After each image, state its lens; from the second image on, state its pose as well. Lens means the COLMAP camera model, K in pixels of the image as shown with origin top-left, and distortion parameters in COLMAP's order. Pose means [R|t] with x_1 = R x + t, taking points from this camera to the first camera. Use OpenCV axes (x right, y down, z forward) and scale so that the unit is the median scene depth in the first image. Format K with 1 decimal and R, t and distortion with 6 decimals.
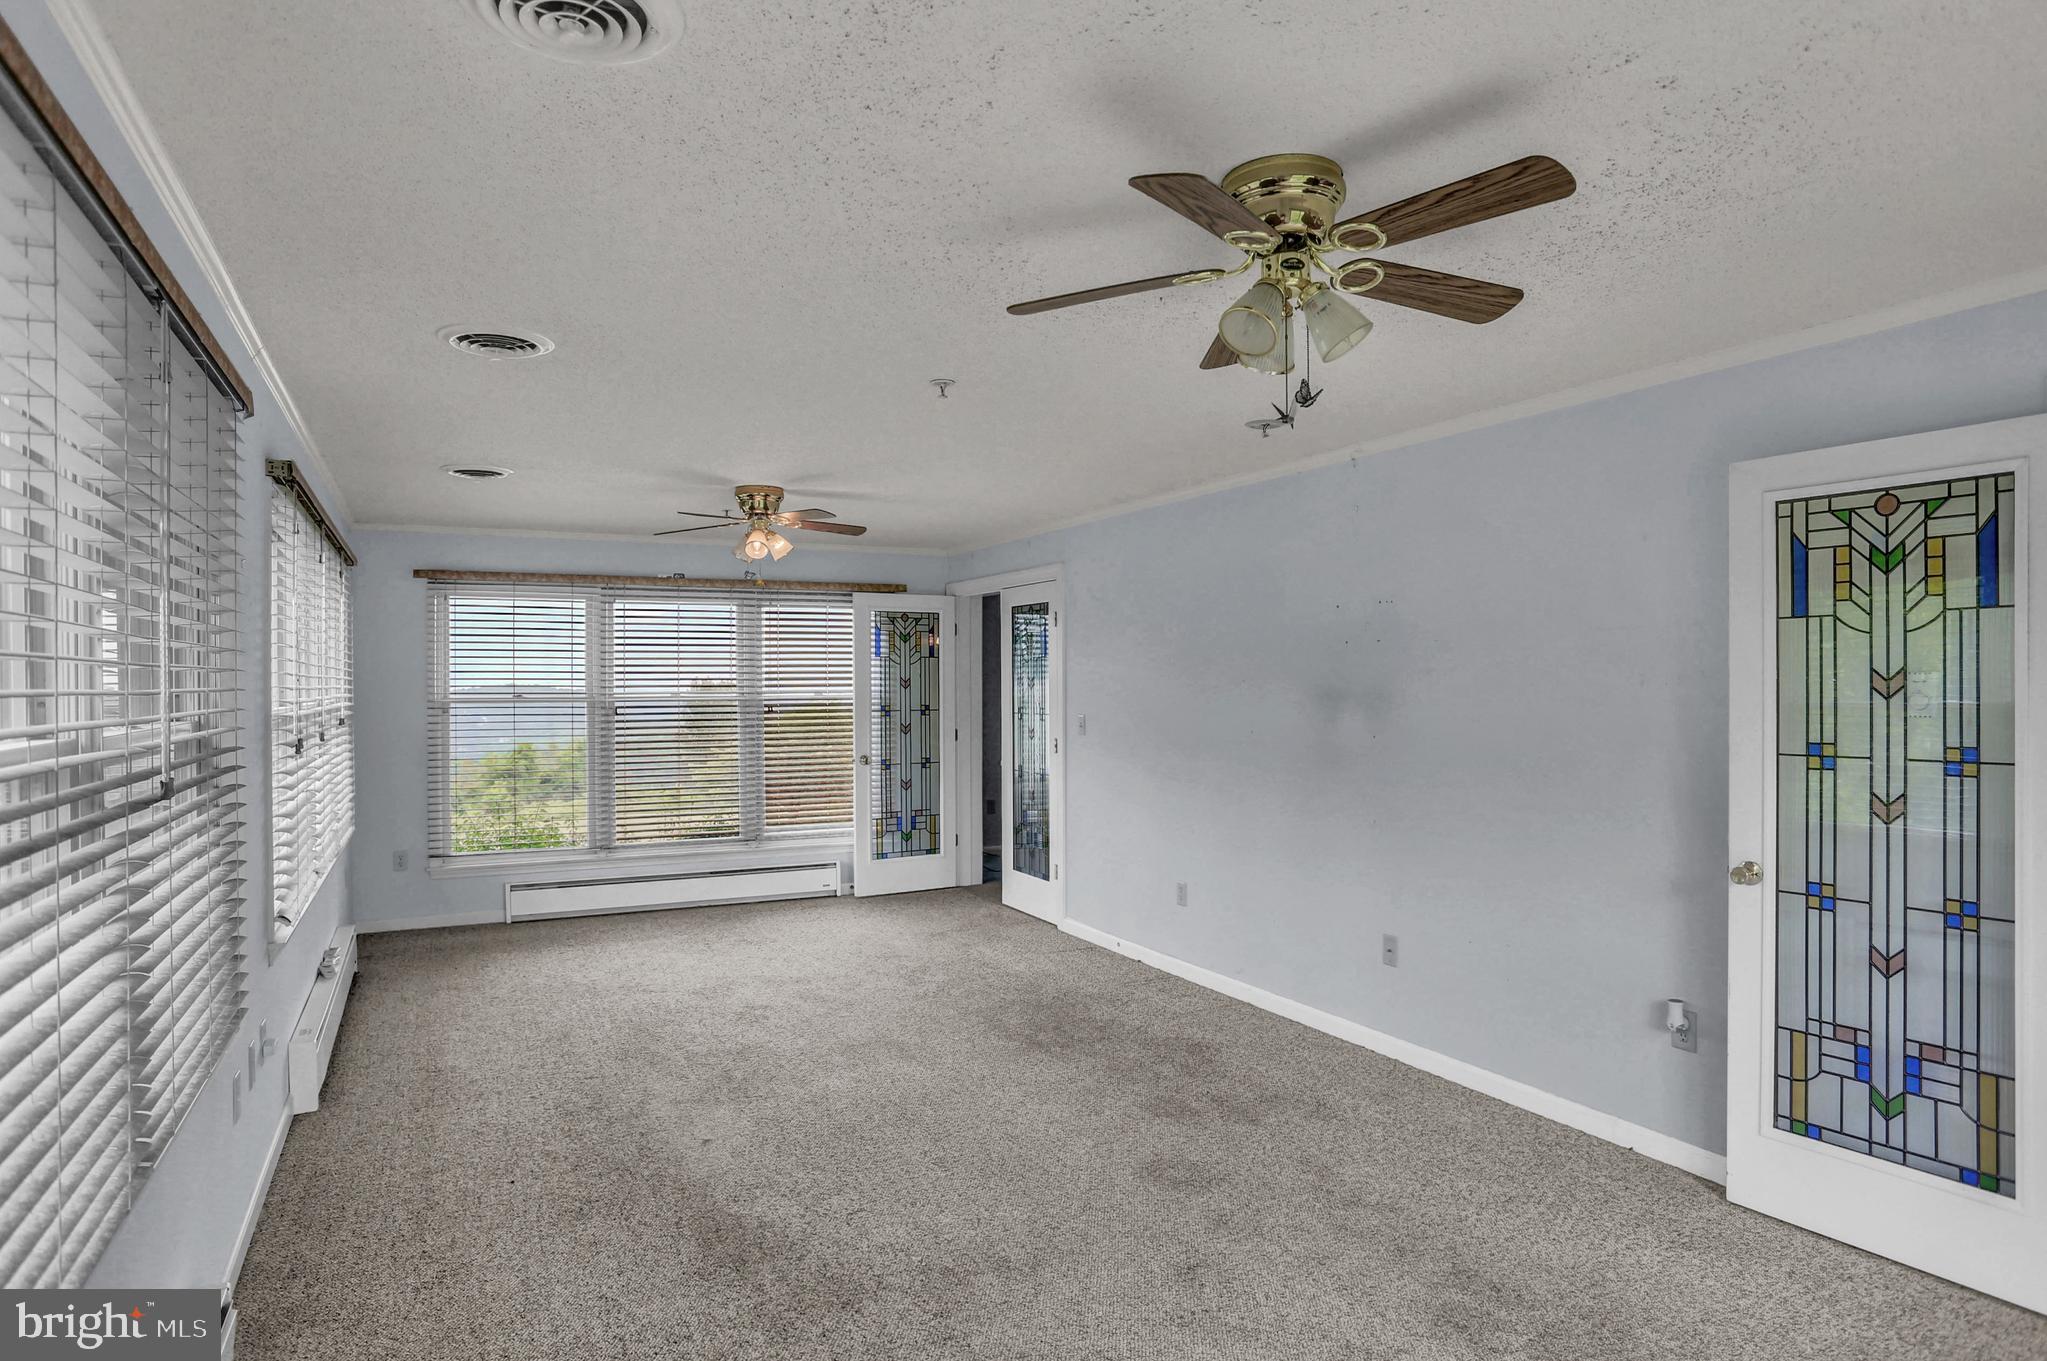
lens RADIAL K [[1173.9, 0, 1023.5], [0, 1173.9, 680.5], [0, 0, 1]] dist [-0.038409, 0.001199]
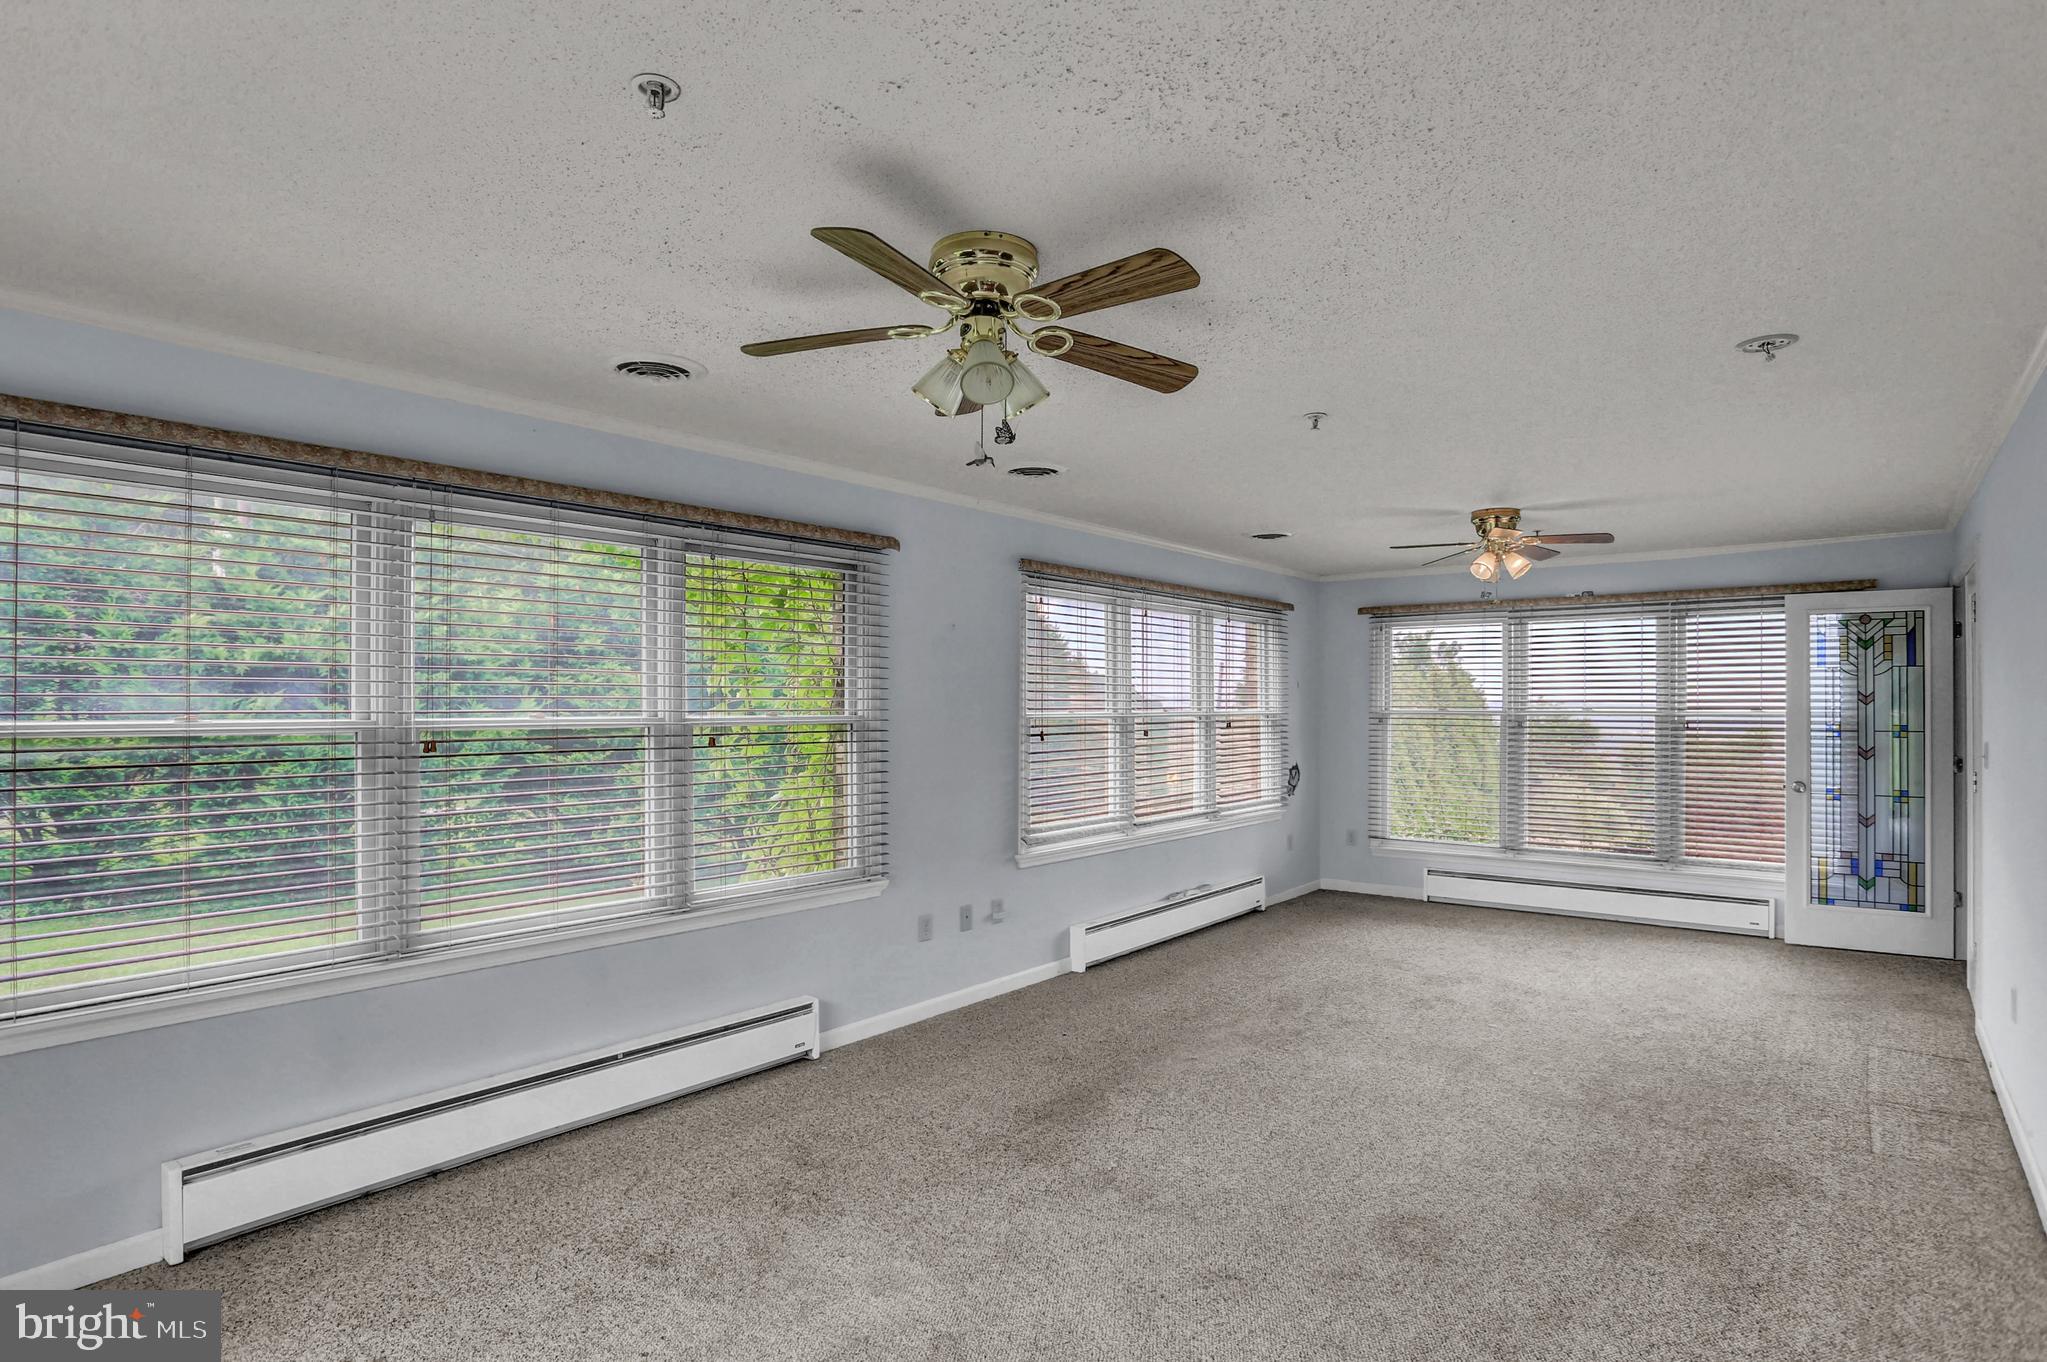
lens RADIAL K [[1051.3, 0, 1016.7], [0, 1051.3, 710.0], [0, 0, 1]] dist [-0.096814, 0.048003]
pose [[0.402102, 0.006931, -0.915569, 0.510671], [0.003191, 0.999955, 0.008971, 0.003833], [0.915589, -0.006529, 0.402061, 0.278613]]
